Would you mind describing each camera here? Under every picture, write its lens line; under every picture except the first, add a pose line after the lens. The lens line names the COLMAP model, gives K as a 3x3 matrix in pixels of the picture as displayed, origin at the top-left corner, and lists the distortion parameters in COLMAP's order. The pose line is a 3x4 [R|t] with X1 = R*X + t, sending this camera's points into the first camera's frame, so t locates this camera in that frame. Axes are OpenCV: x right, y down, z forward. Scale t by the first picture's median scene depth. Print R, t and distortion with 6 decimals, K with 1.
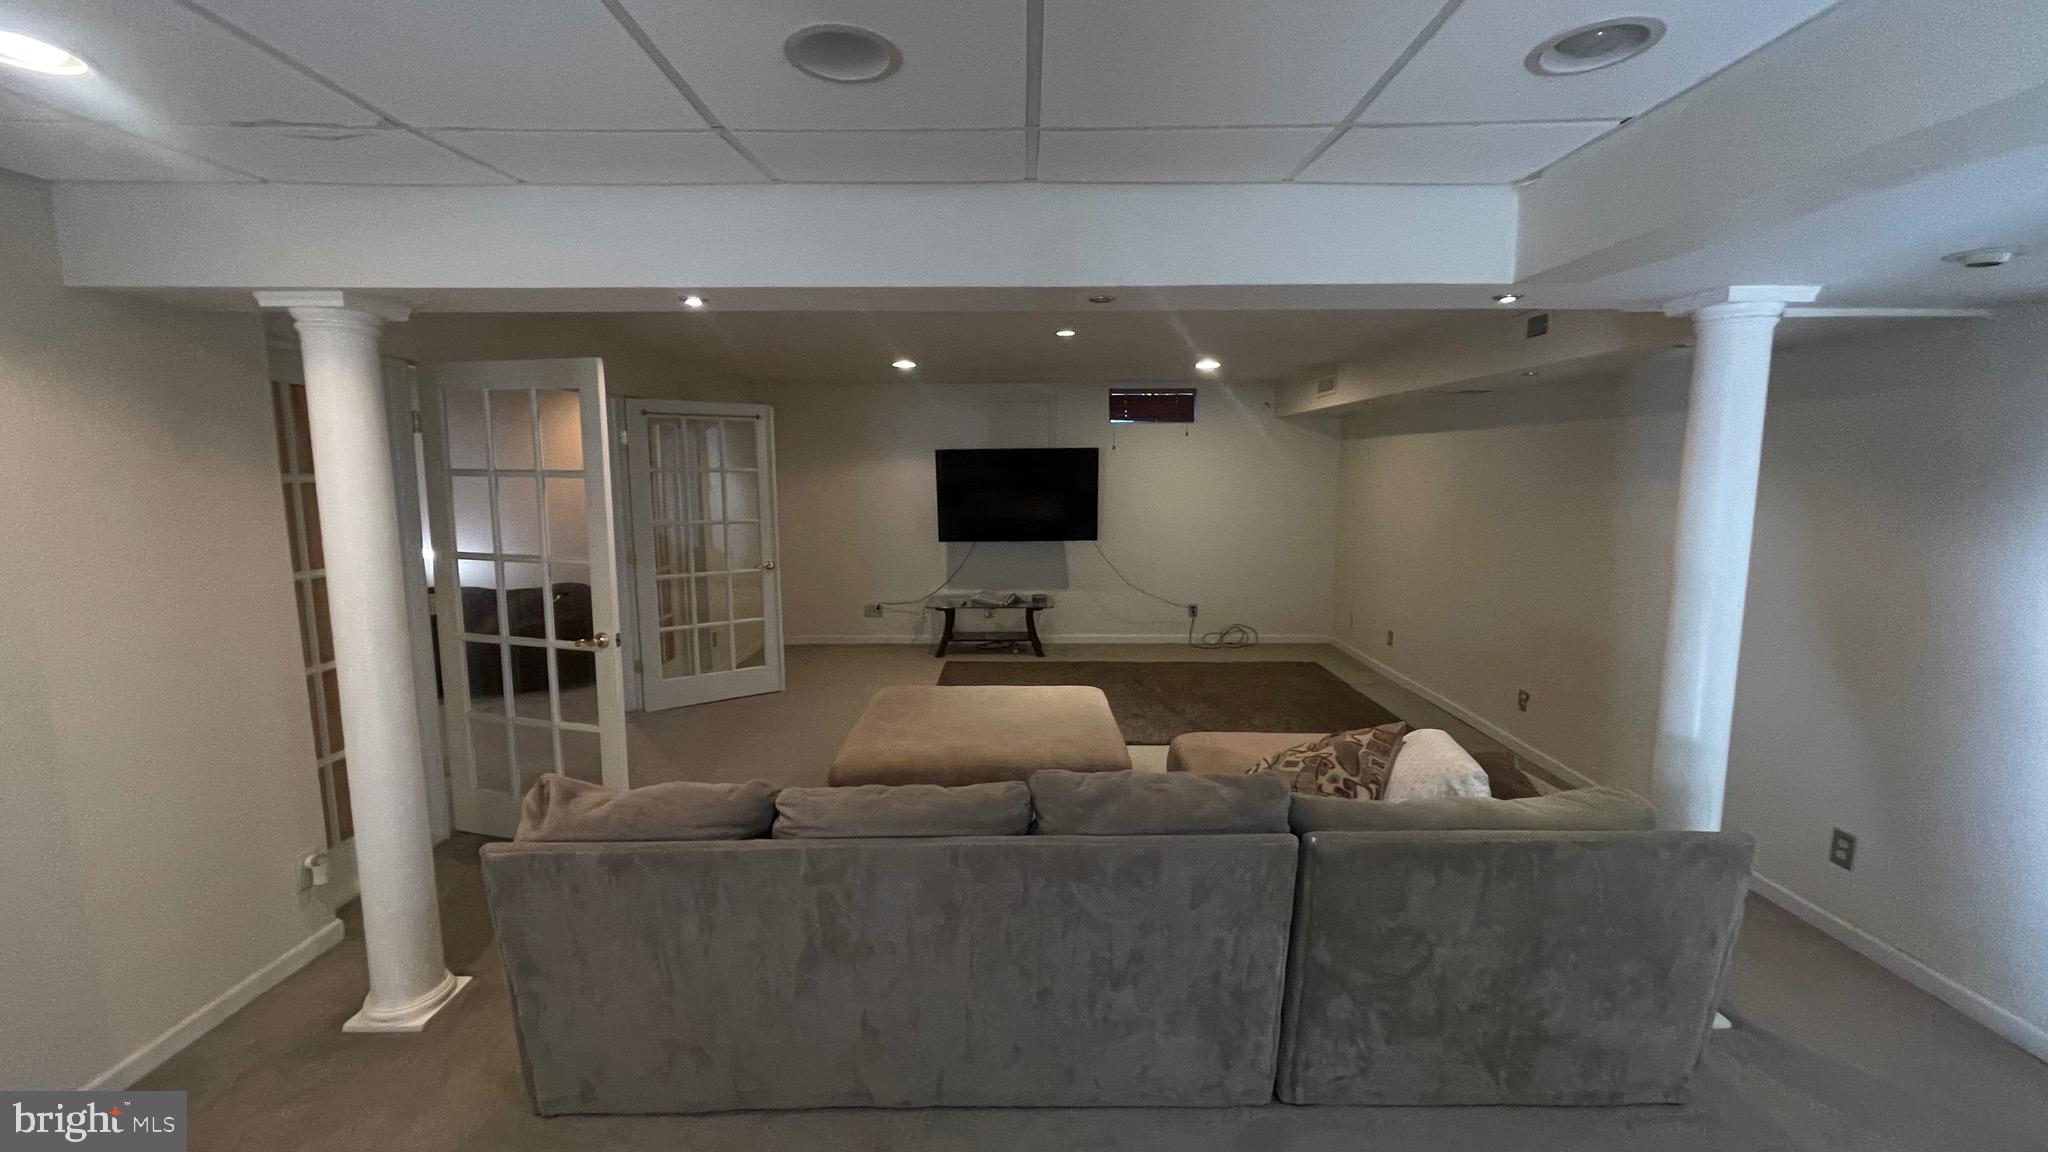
lens RADIAL K [[827.0, 0, 1020.2], [0, 827.0, 569.6], [0, 0, 1]] dist [0.011549, -0.000184]
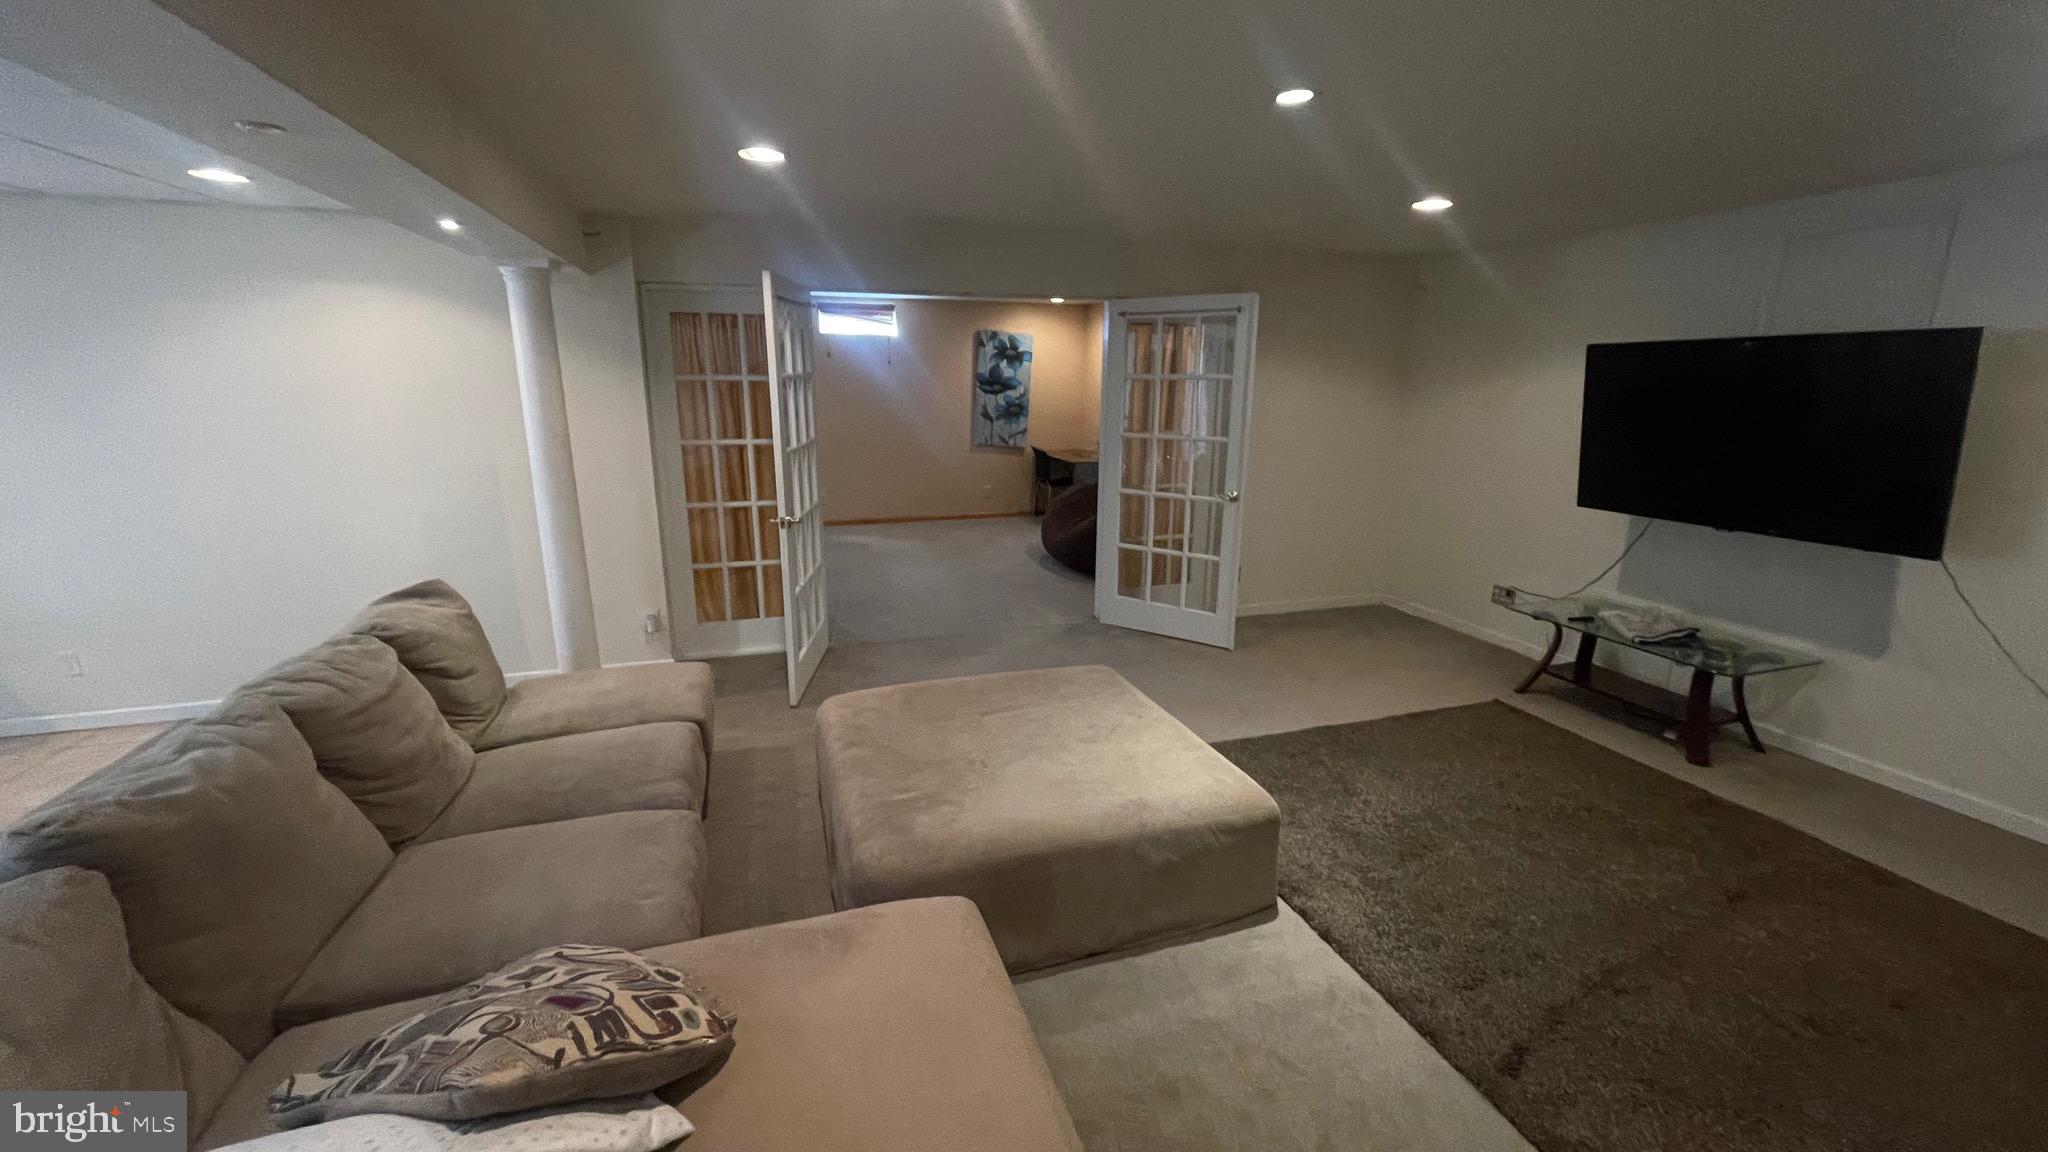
lens RADIAL K [[827.0, 0, 1020.2], [0, 827.0, 569.6], [0, 0, 1]] dist [0.011549, -0.000184]
pose [[0.319629, 0.219787, -0.921700, 0.401242], [-0.123562, 0.974089, 0.189430, -0.063900], [0.939452, 0.053340, 0.338504, 0.535684]]
